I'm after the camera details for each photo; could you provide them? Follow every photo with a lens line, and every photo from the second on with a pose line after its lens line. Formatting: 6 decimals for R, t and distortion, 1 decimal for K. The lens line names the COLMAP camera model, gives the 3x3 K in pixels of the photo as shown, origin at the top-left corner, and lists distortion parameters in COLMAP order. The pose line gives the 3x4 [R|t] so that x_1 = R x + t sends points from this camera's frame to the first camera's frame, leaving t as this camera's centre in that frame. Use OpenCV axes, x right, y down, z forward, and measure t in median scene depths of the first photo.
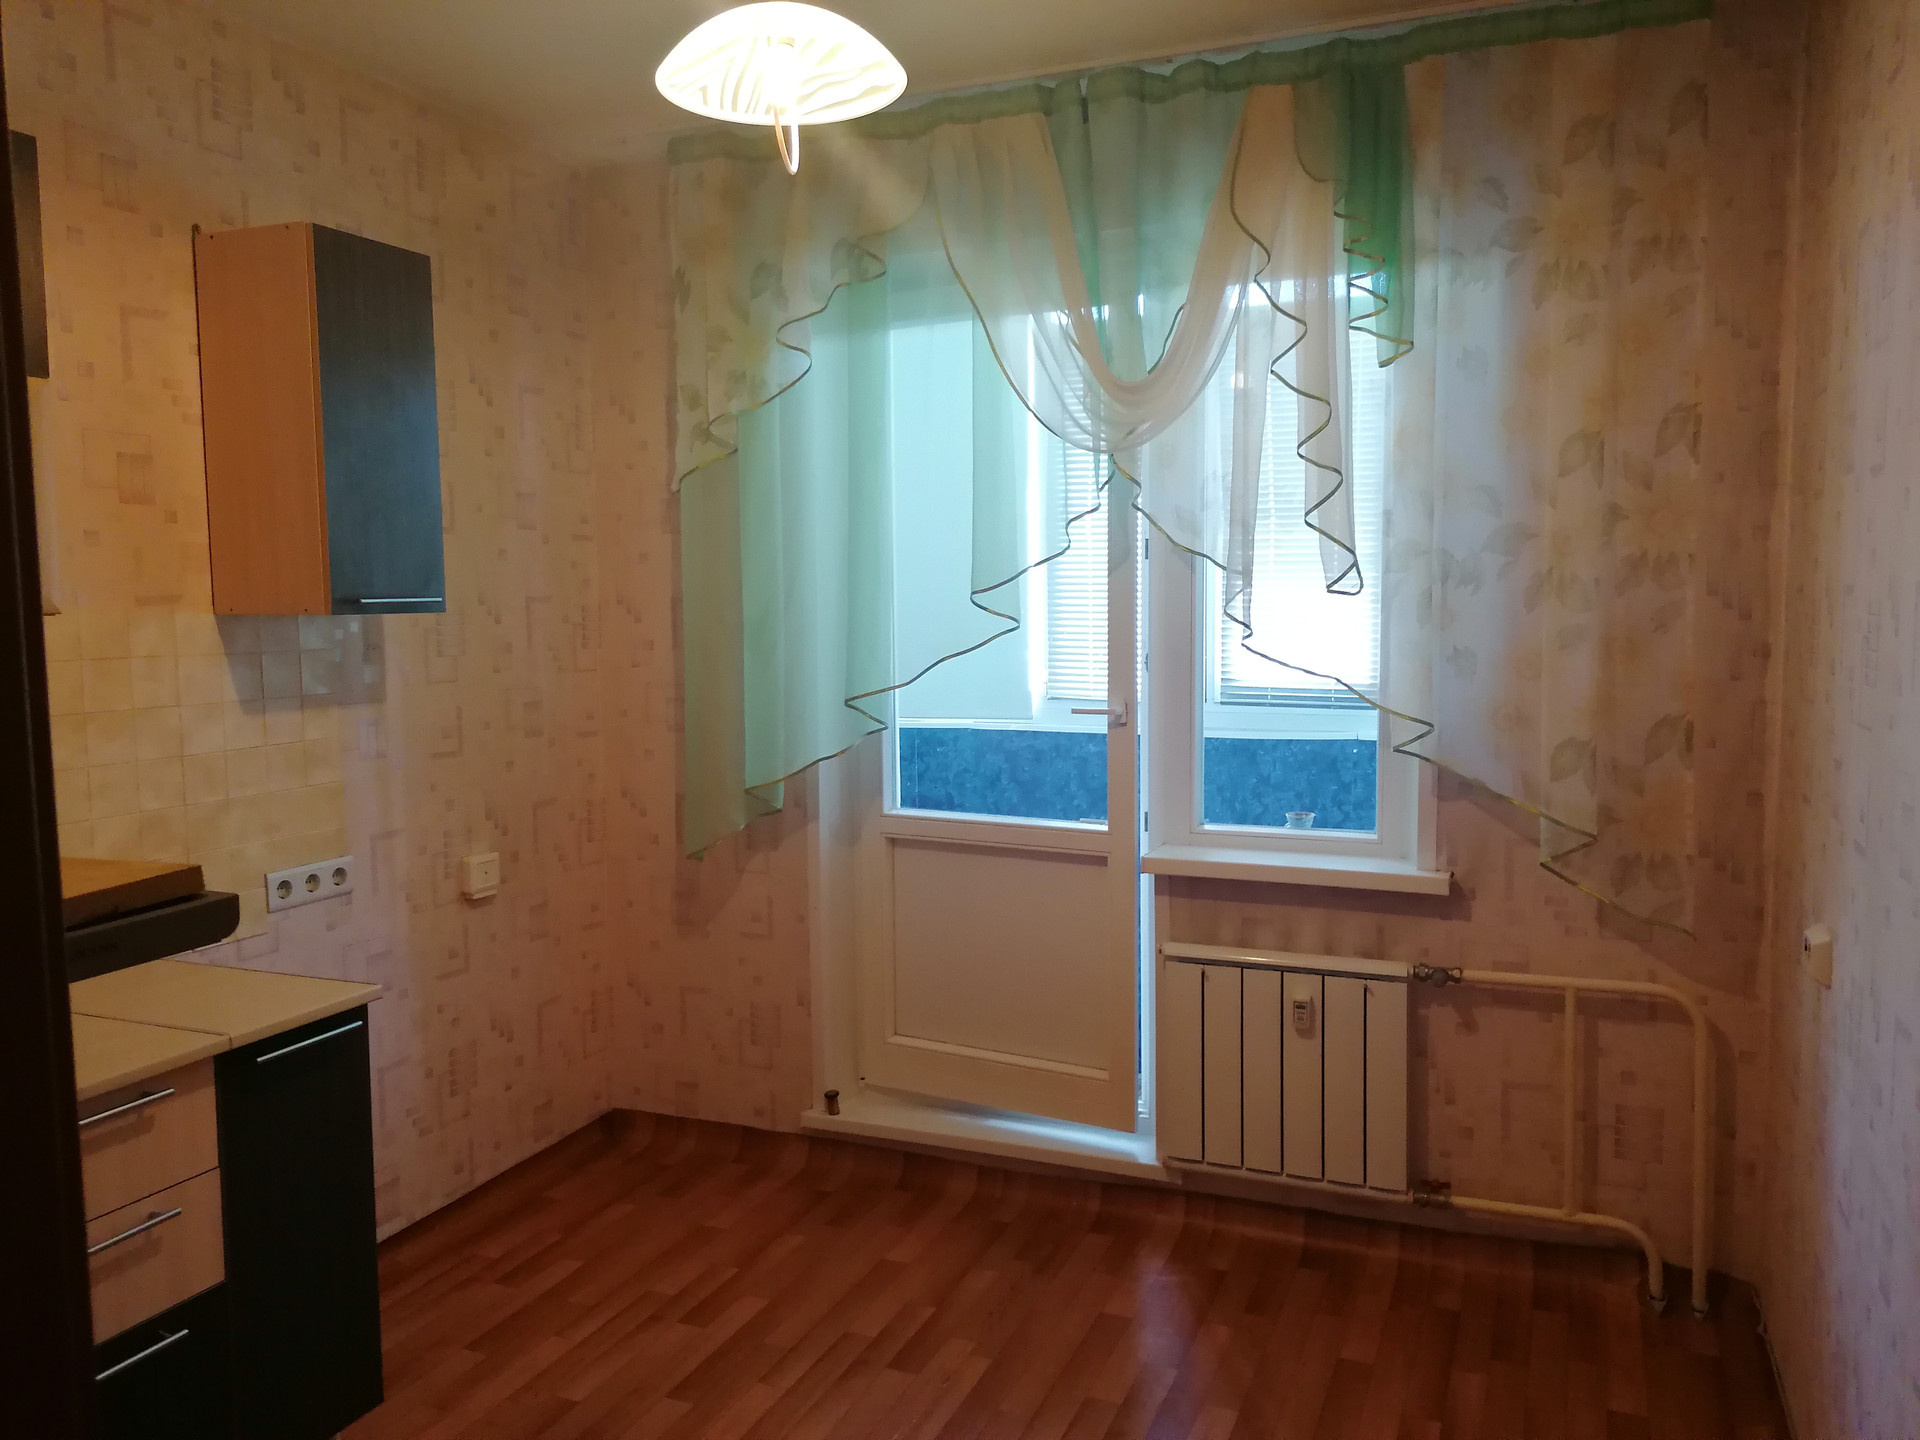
lens RADIAL K [[1372.6, 0, 1004.4], [0, 1372.6, 709.4], [0, 0, 1]] dist [0.056285, -0.125870]
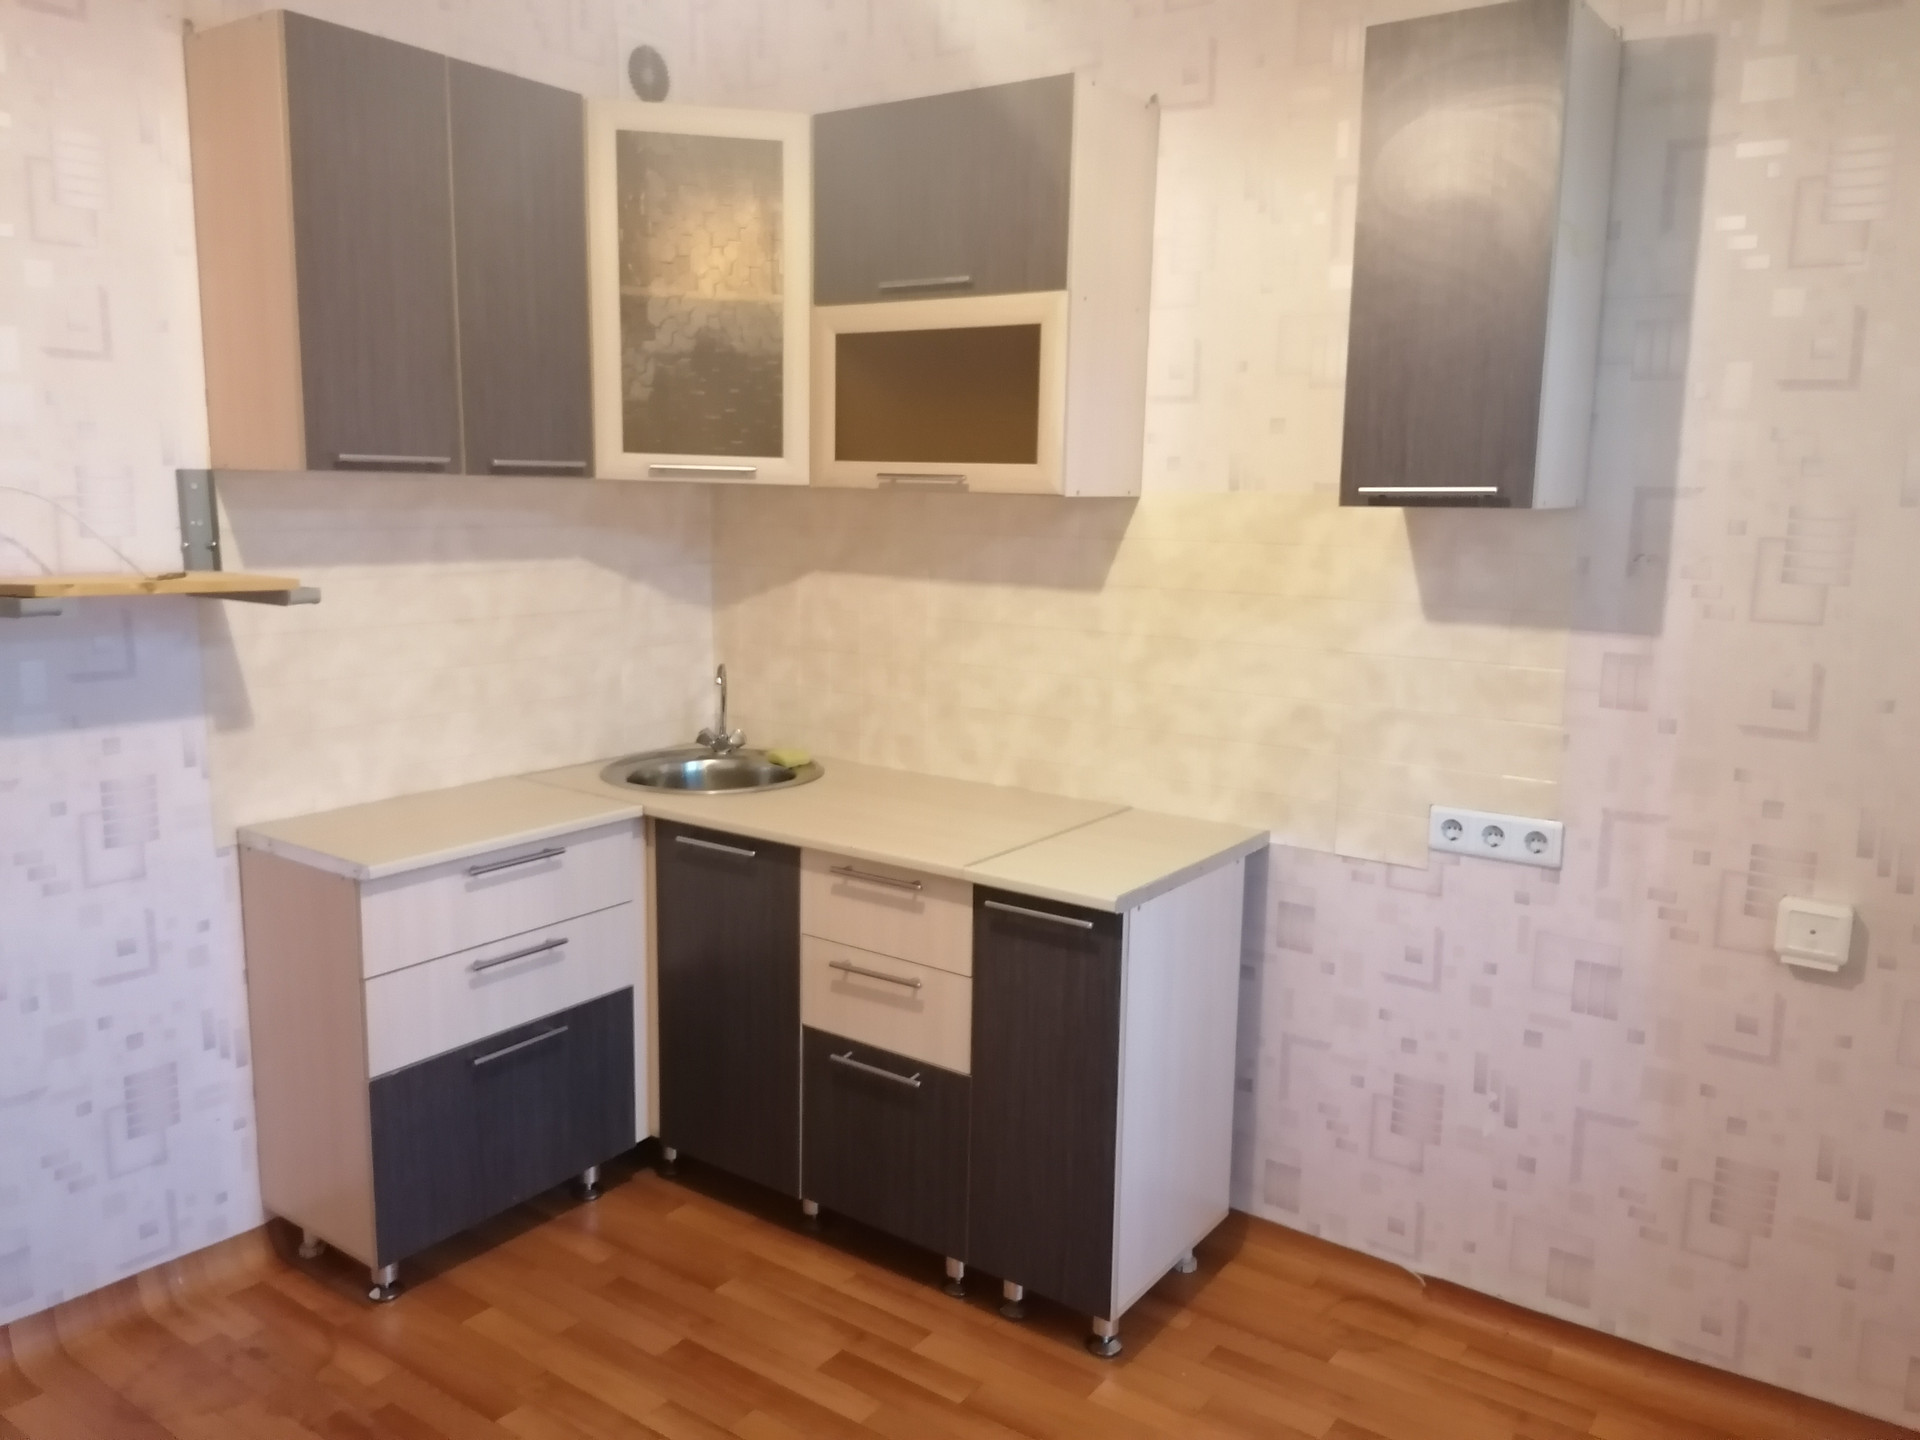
lens RADIAL K [[1372.6, 0, 1004.4], [0, 1372.6, 709.4], [0, 0, 1]] dist [0.056285, -0.125870]
pose [[-0.260220, 0.152581, -0.953417, 0.349772], [-0.087000, 0.979713, 0.180535, -0.071793], [0.961622, 0.129926, -0.241667, 0.909504]]
